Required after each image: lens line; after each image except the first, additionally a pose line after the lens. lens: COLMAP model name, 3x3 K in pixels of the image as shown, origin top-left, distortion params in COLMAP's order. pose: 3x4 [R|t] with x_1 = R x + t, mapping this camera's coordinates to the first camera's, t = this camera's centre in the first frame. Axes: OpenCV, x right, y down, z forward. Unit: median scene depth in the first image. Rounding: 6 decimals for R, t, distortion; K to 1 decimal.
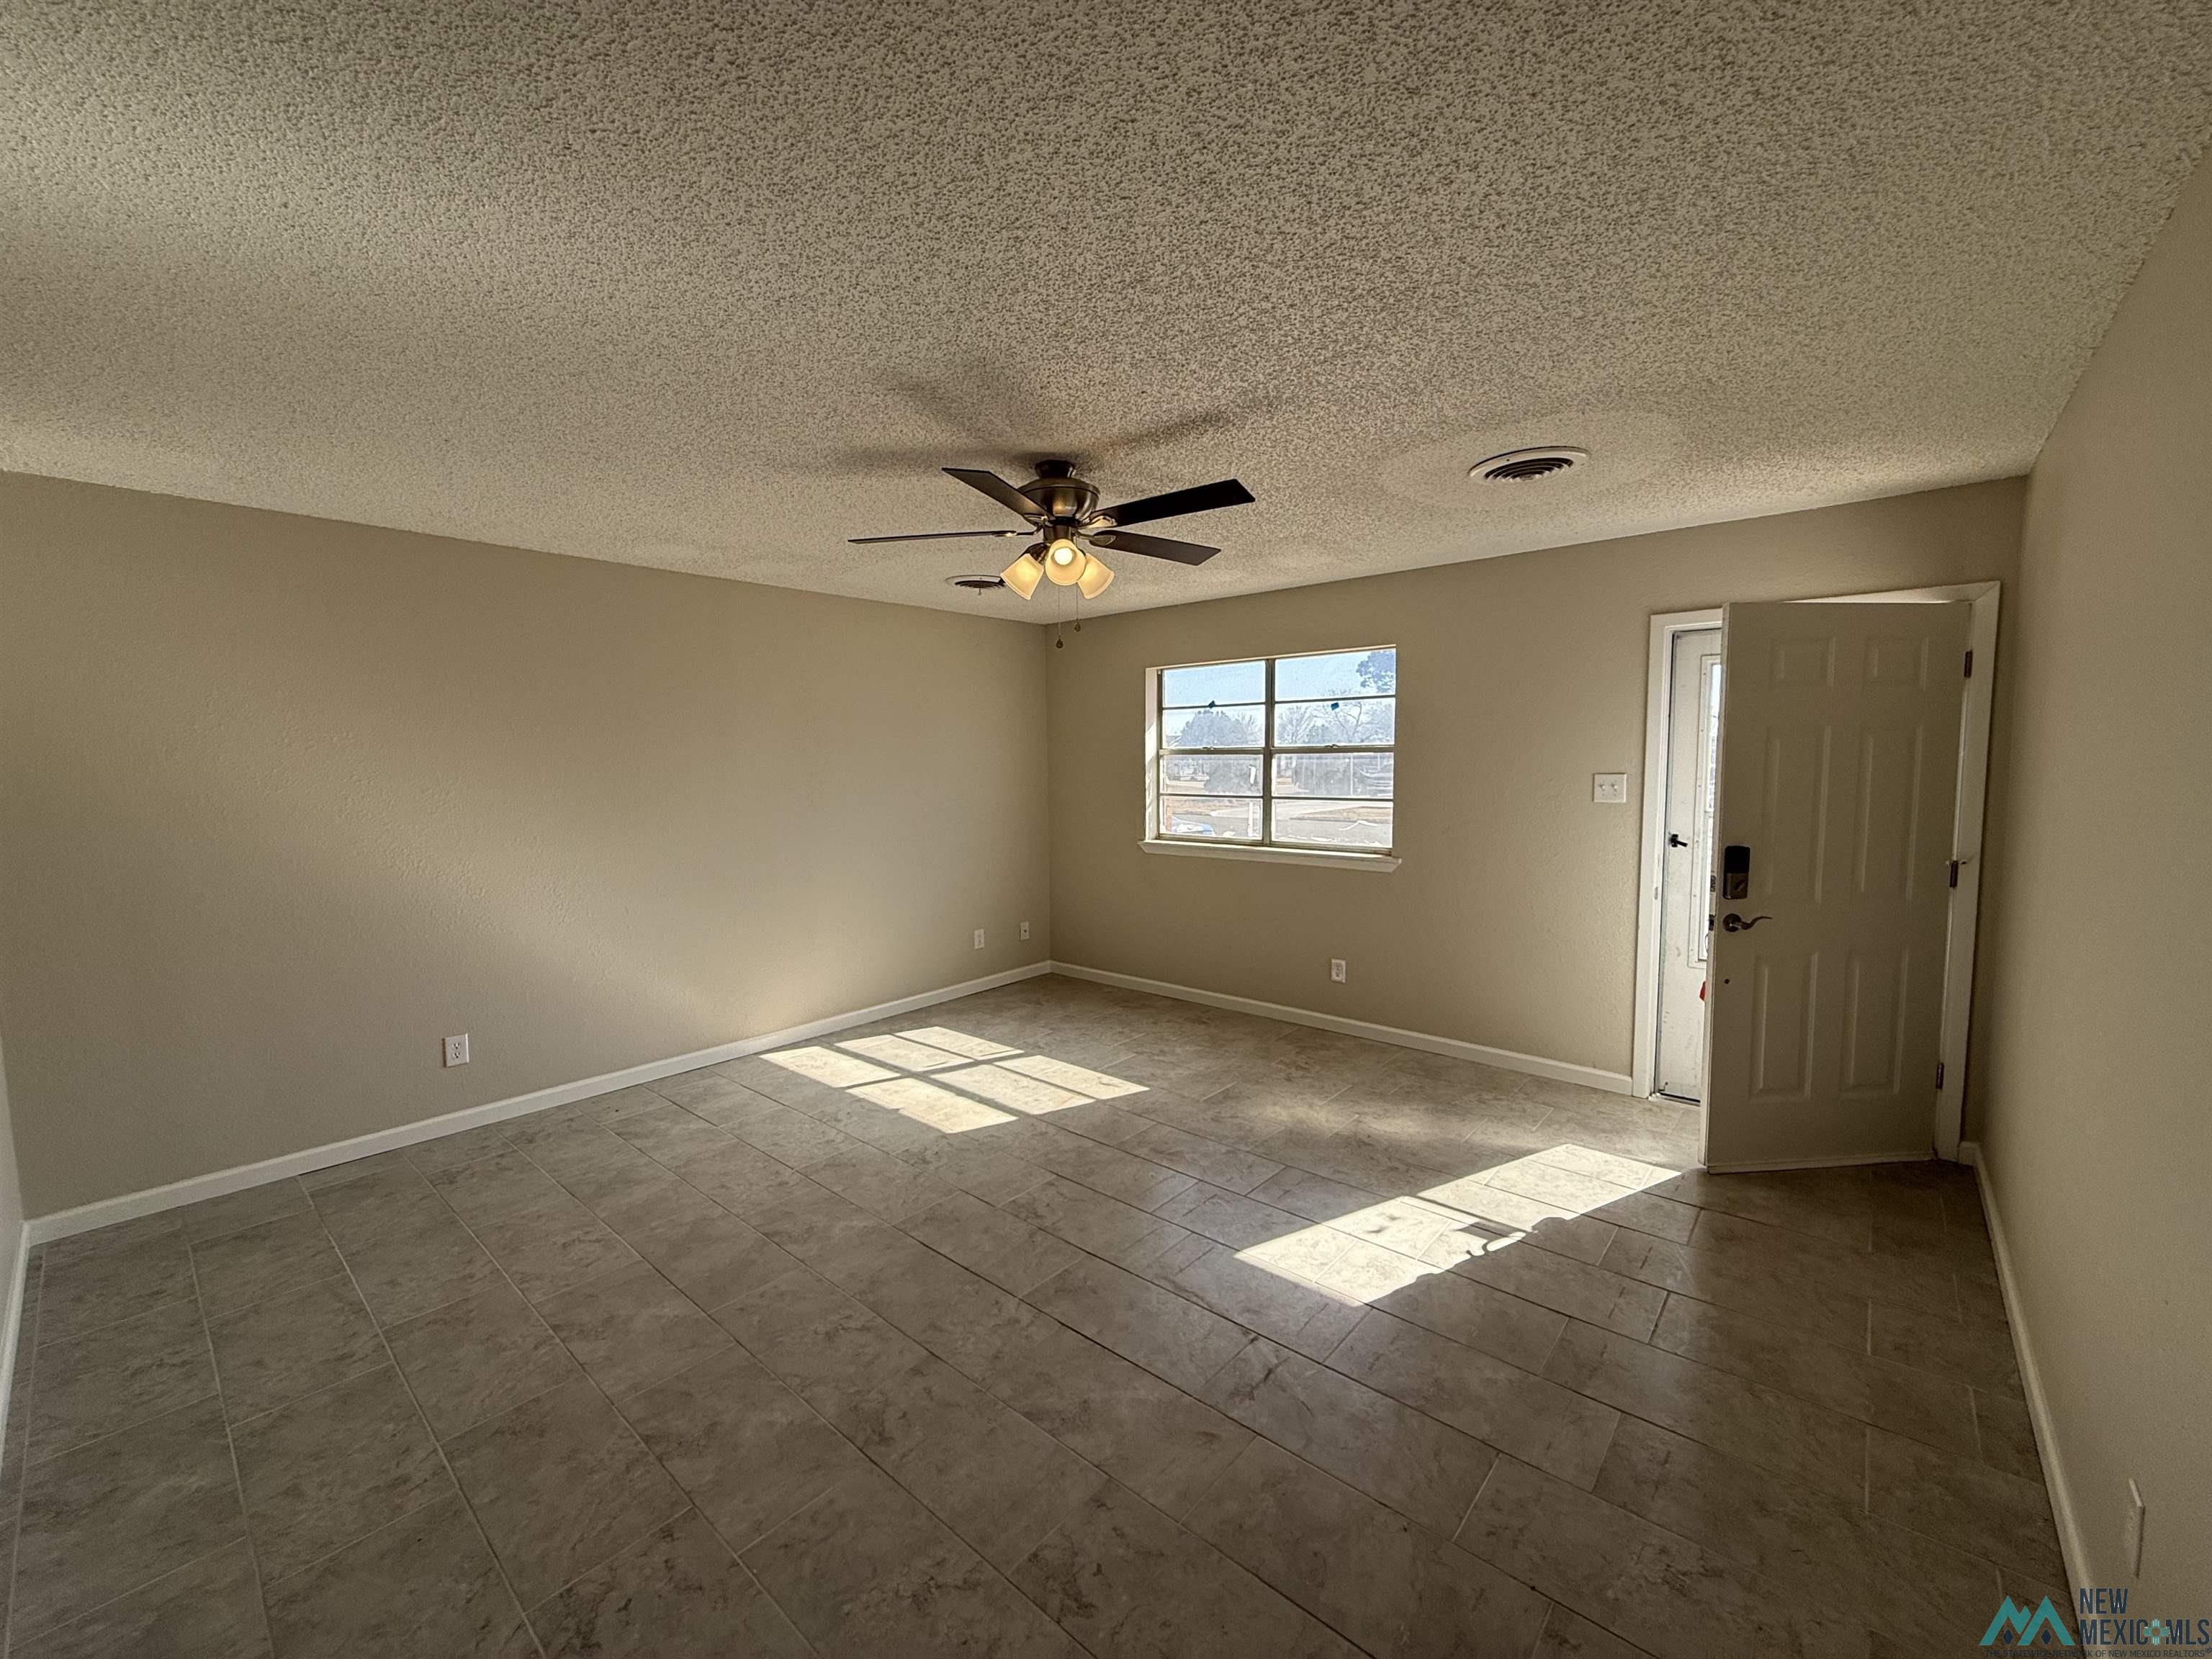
lens RADIAL K [[878.5, 0, 1101.8], [0, 878.5, 837.8], [0, 0, 1]] dist [0.000736, 0.000203]
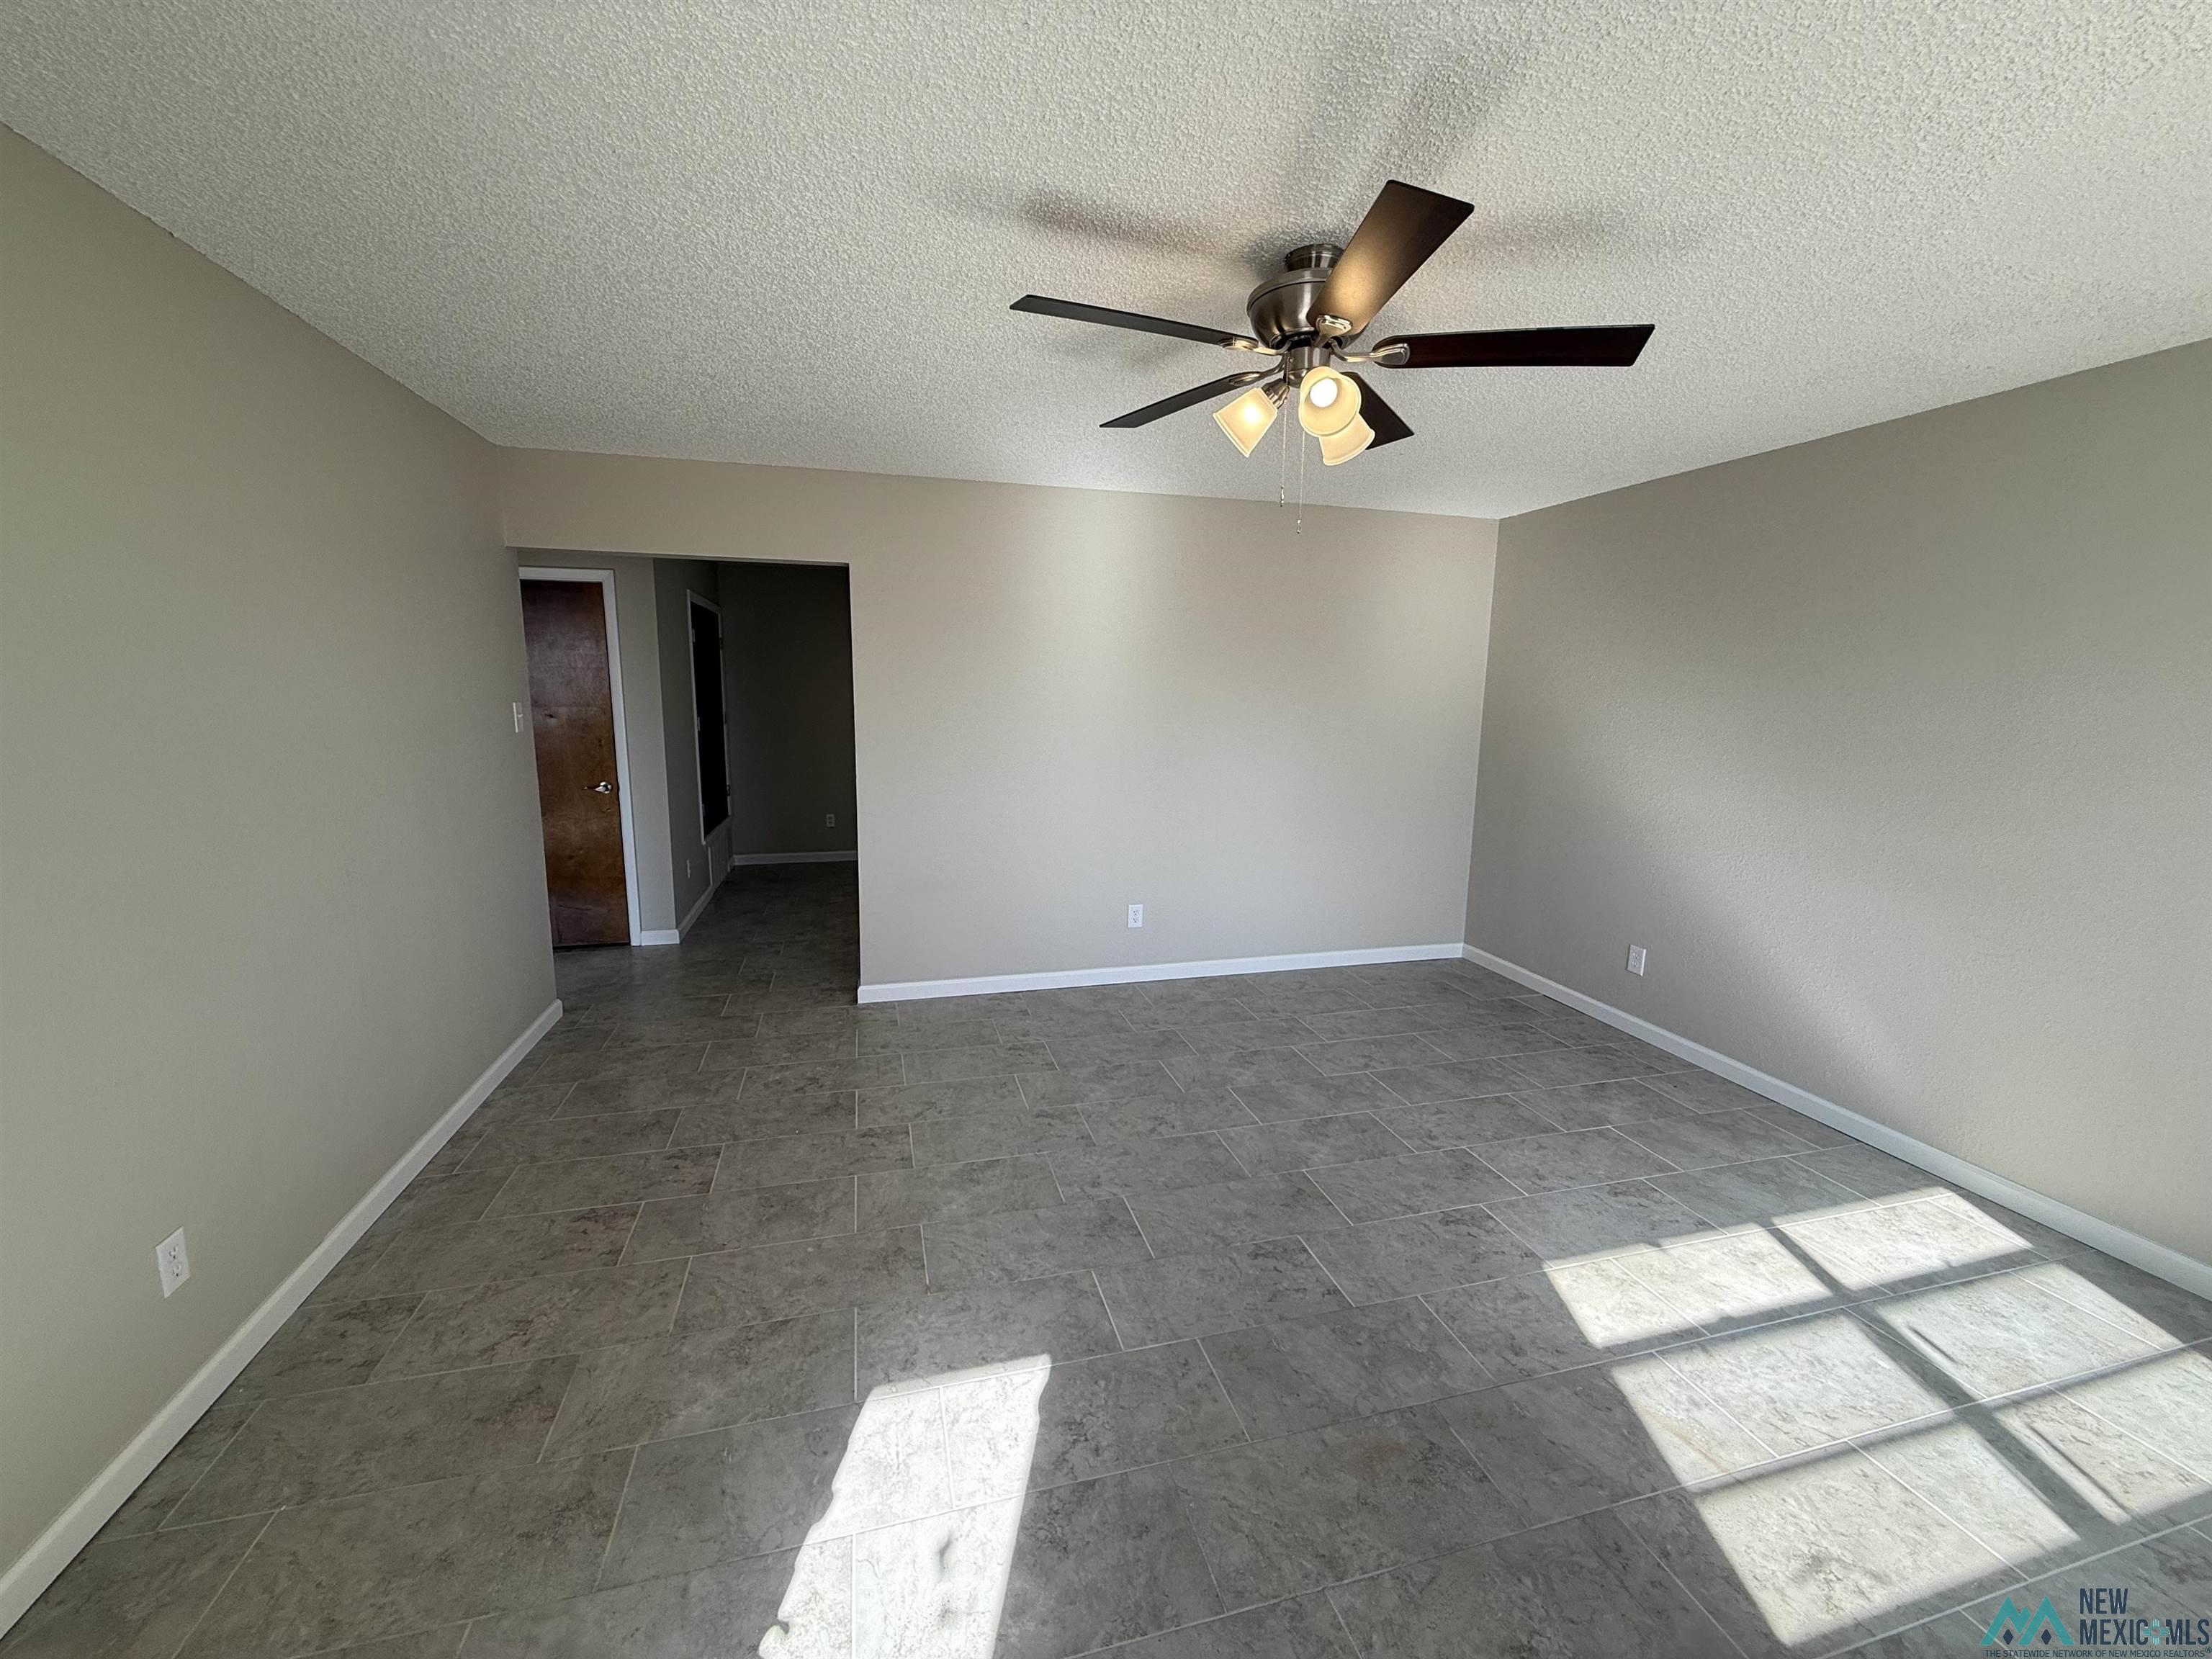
lens RADIAL K [[878.5, 0, 1101.8], [0, 878.5, 837.8], [0, 0, 1]] dist [0.000736, 0.000203]
pose [[-0.554067, 0.146248, -0.819525, 0.451602], [-0.081595, 0.970167, 0.228296, -0.089458], [0.828464, 0.193360, -0.525604, 0.895105]]
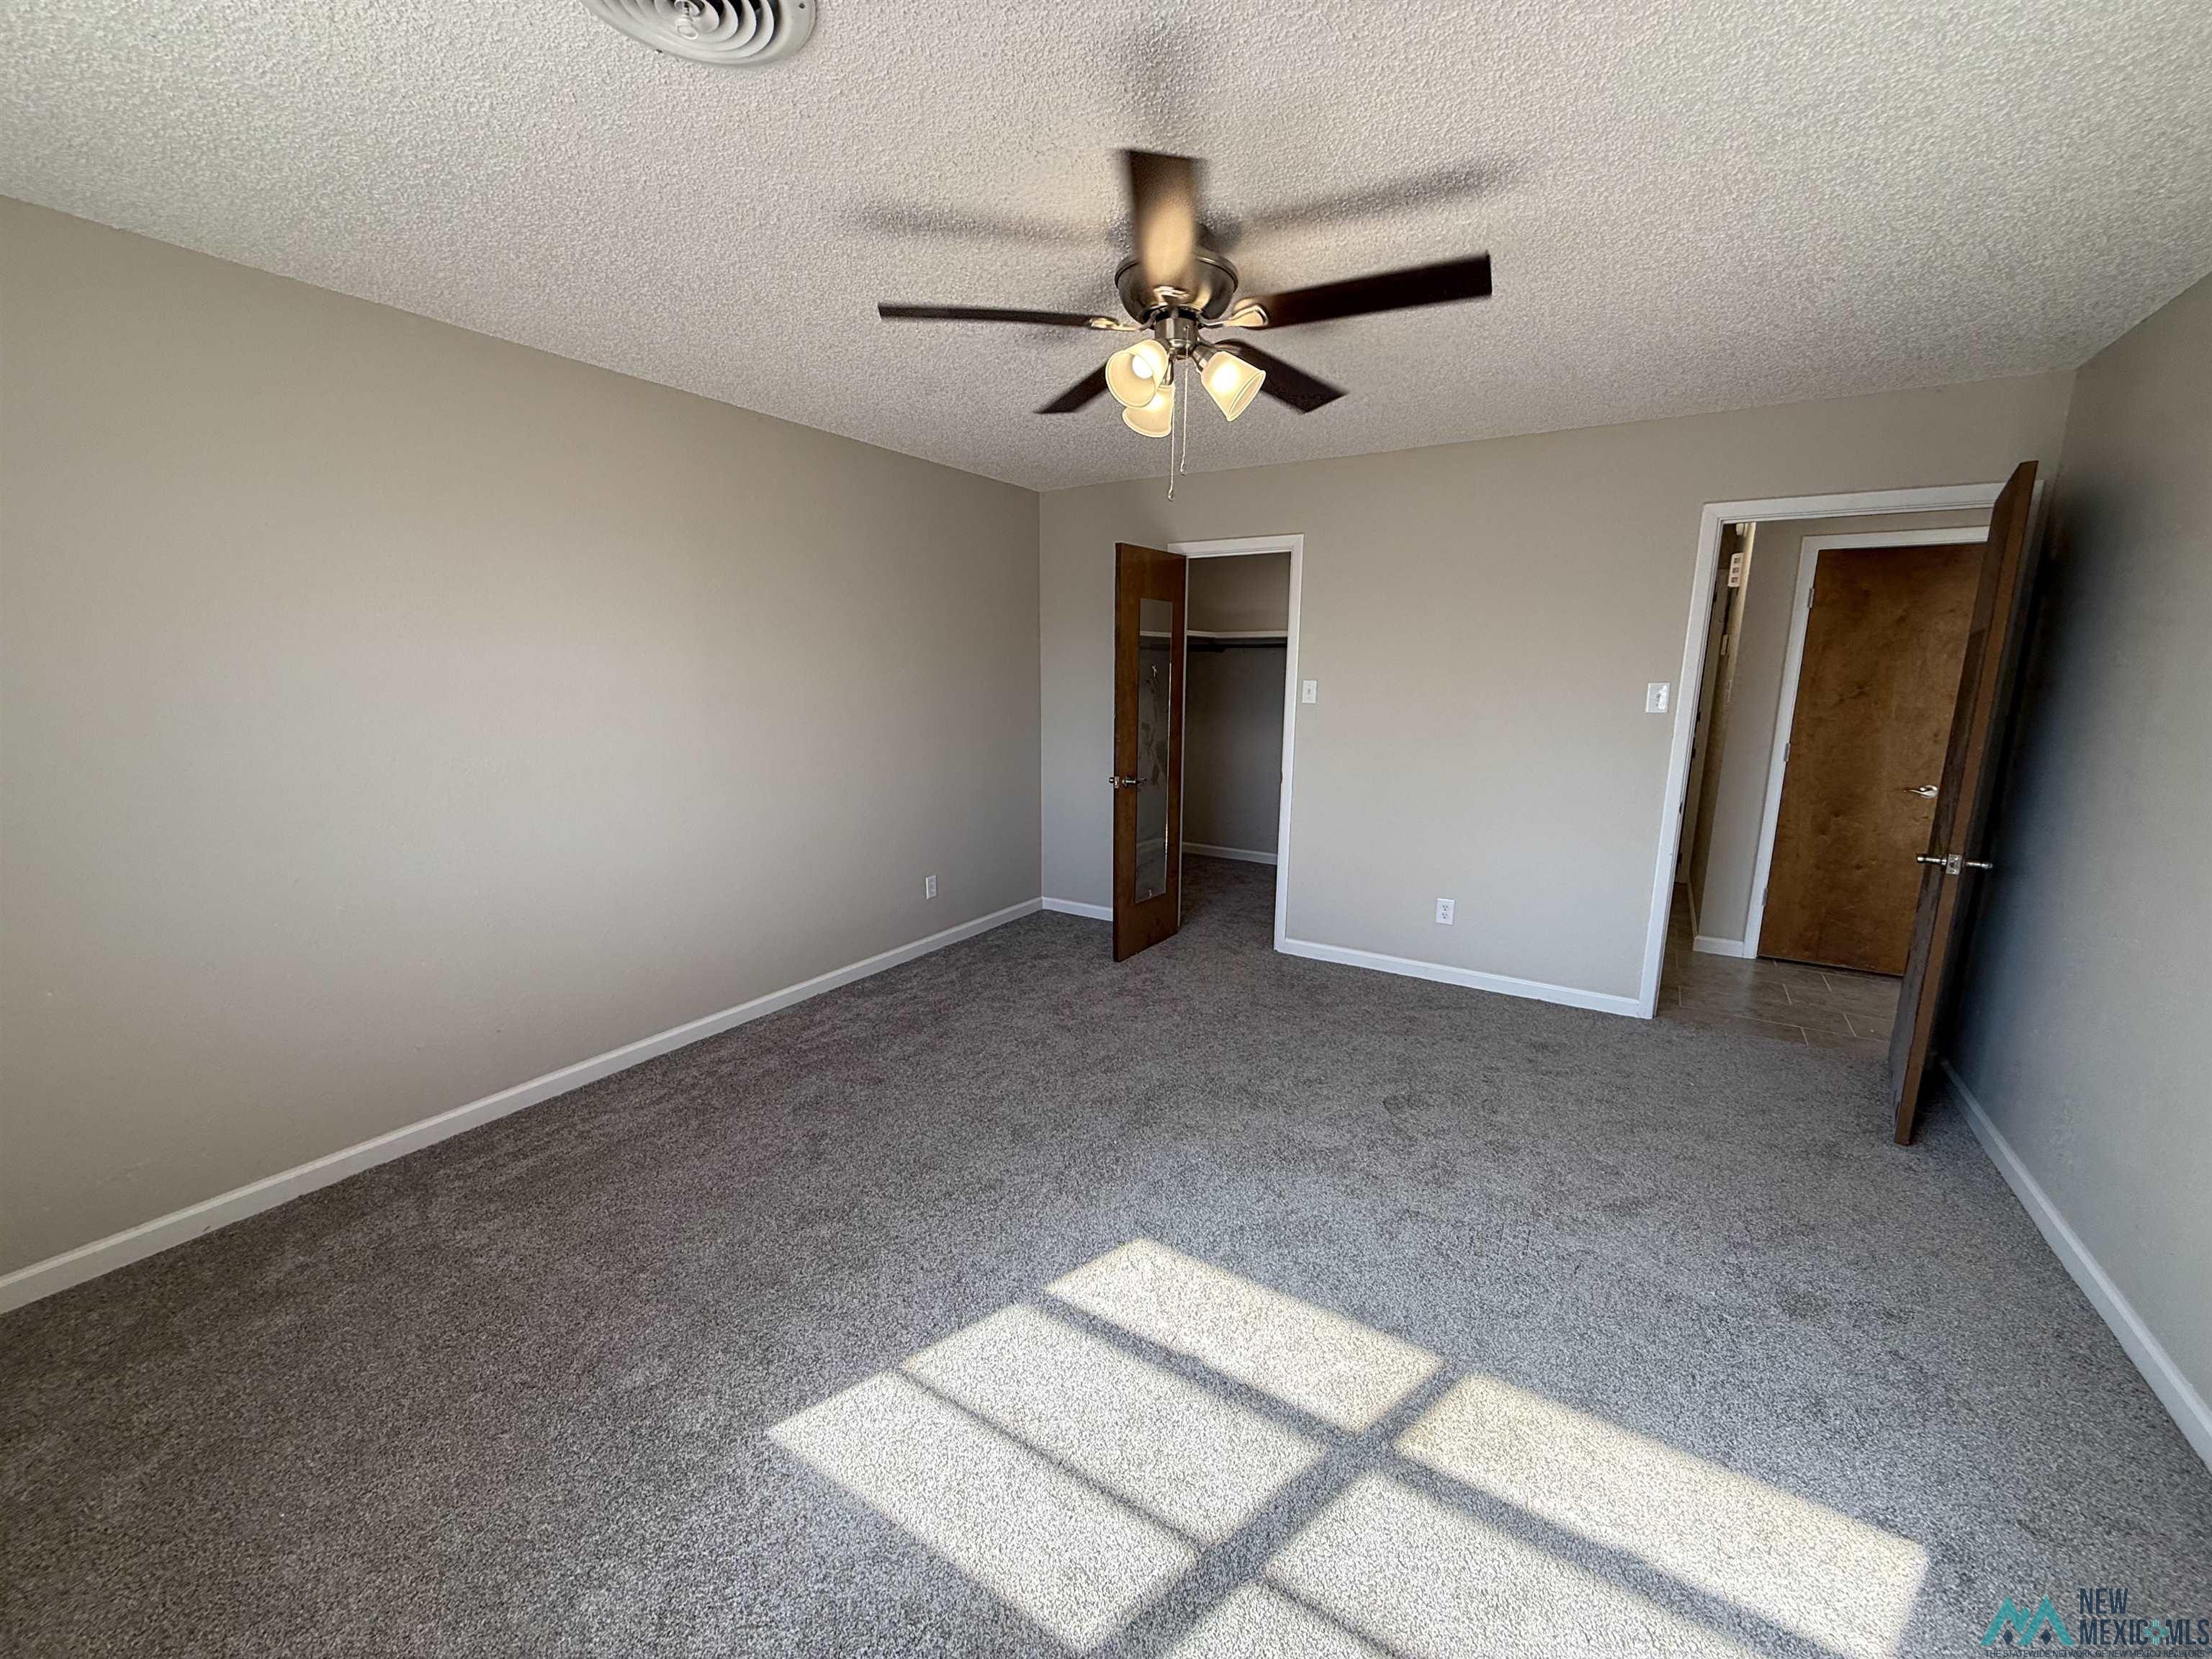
lens RADIAL K [[857.1, 0, 1106.0], [0, 857.1, 829.5], [0, 0, 1]] dist [-0.000704, -0.000028]
pose [[-0.987079, 0.034229, -0.156533, -0.052319], [-0.009823, 0.962153, 0.272333, -0.108527], [0.159930, 0.270352, -0.949385, 1.339297]]
